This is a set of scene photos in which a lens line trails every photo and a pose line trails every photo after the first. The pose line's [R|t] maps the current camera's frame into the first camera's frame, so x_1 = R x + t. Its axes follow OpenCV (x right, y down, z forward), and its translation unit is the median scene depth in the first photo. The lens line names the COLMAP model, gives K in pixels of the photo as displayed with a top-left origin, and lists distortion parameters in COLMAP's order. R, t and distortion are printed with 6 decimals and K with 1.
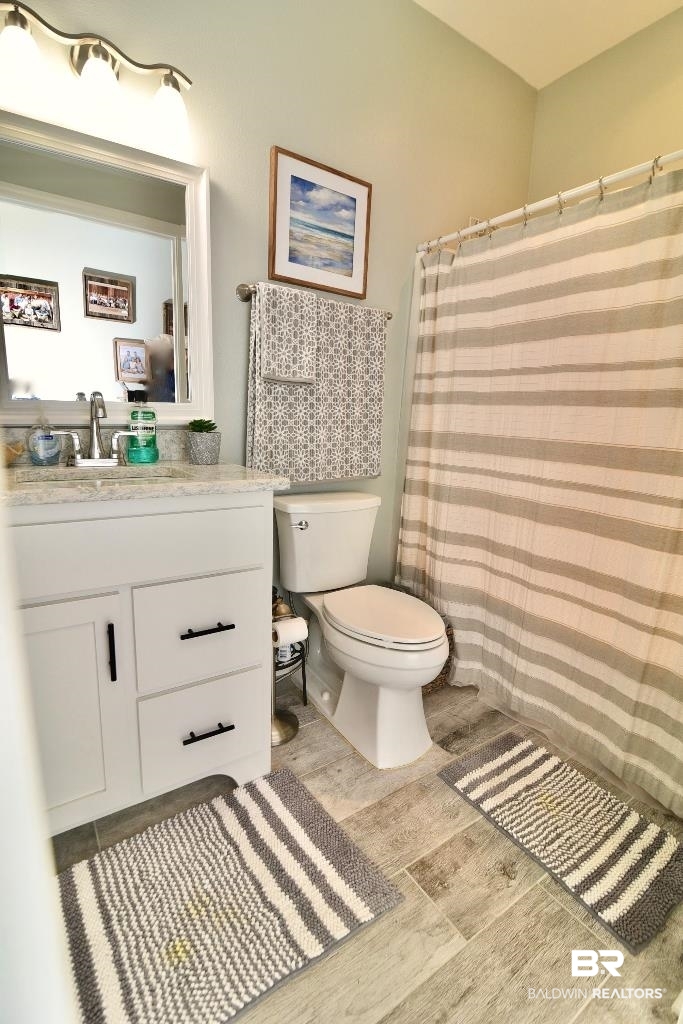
lens RADIAL K [[466.7, 0, 342.7], [0, 466.7, 507.1], [0, 0, 1]] dist [-0.019065, -0.000139]
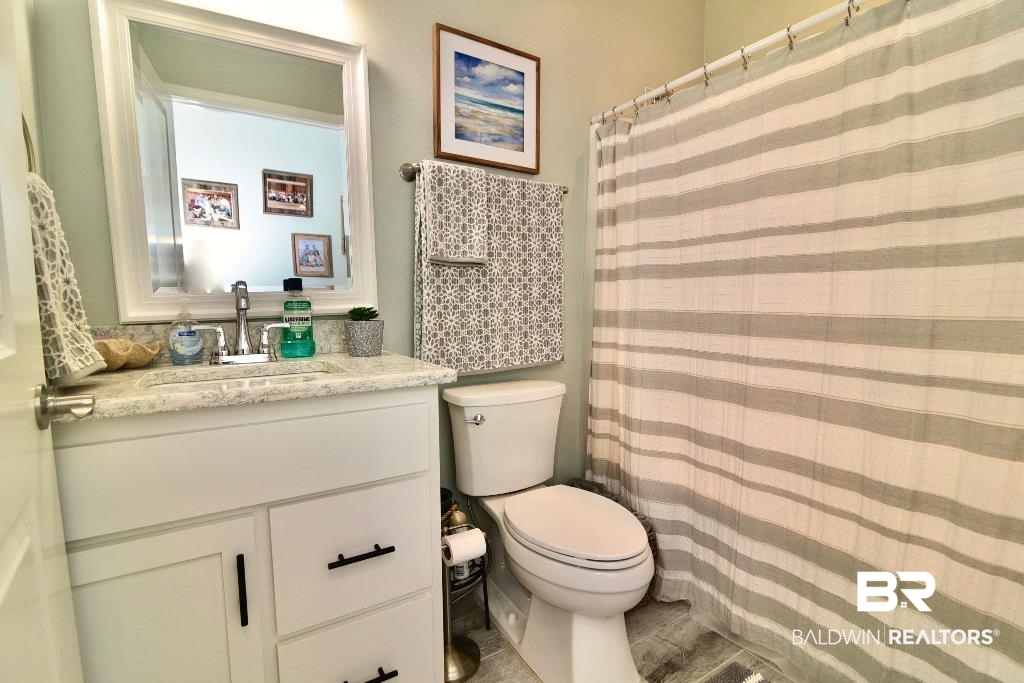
lens RADIAL K [[466.7, 0, 508.4], [0, 466.7, 344.3], [0, 0, 1]] dist [-0.019065, -0.000139]
pose [[0.998274, -0.039954, -0.043043, 0.016149], [0.035417, 0.994210, -0.101451, -0.012414], [0.046847, 0.099751, 0.993909, 0.105484]]
